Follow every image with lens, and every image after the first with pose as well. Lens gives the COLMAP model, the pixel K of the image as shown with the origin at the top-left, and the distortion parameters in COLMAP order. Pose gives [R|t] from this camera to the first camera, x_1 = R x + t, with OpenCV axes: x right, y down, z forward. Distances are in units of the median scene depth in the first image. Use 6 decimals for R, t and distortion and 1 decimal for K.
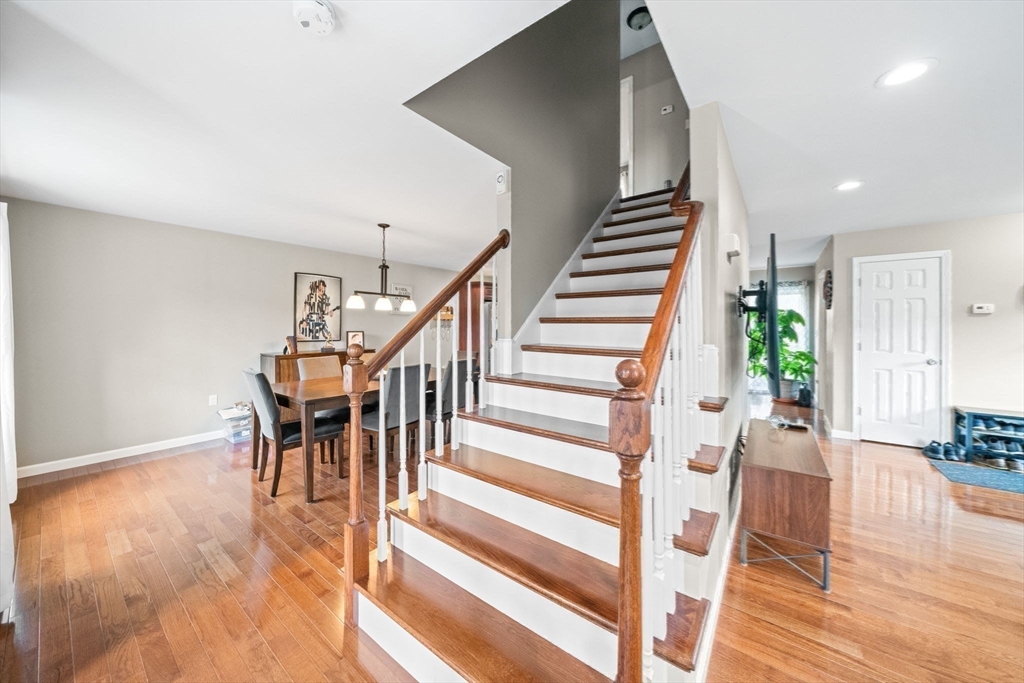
lens RADIAL K [[349.5, 0, 513.6], [0, 349.5, 326.5], [0, 0, 1]] dist [-0.014851, 0.002518]
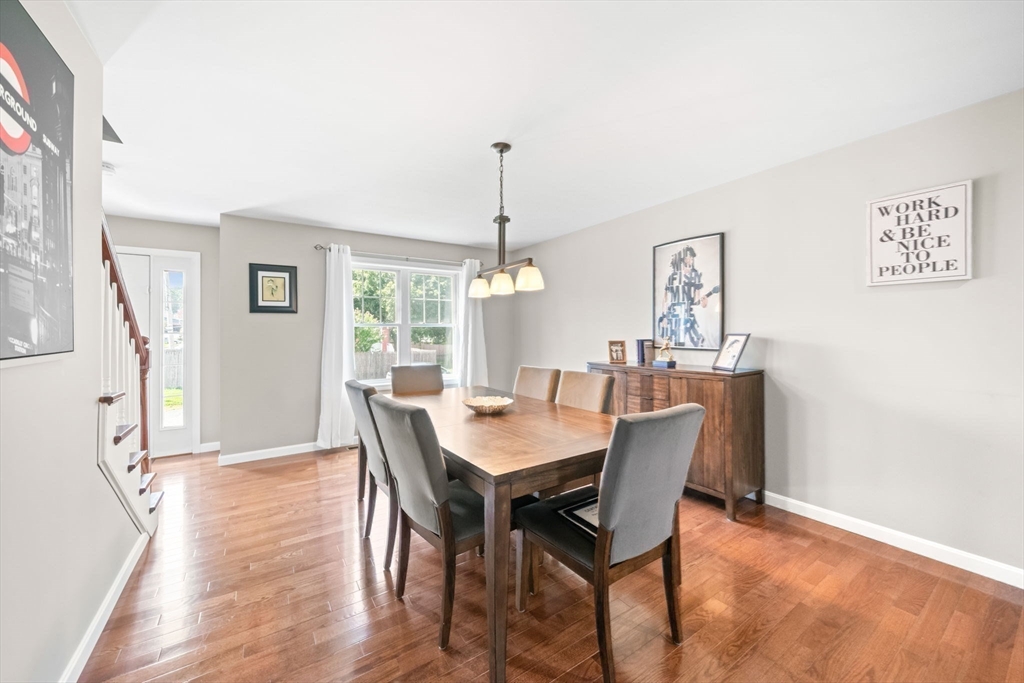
lens RADIAL K [[376.9, 0, 496.4], [0, 376.9, 330.0], [0, 0, 1]] dist [-0.000904, -0.000086]
pose [[-0.340750, -0.001455, -0.940153, 0.048766], [0.003384, 0.999990, -0.002774, 0.002675], [0.940148, -0.004127, -0.340742, 0.271740]]
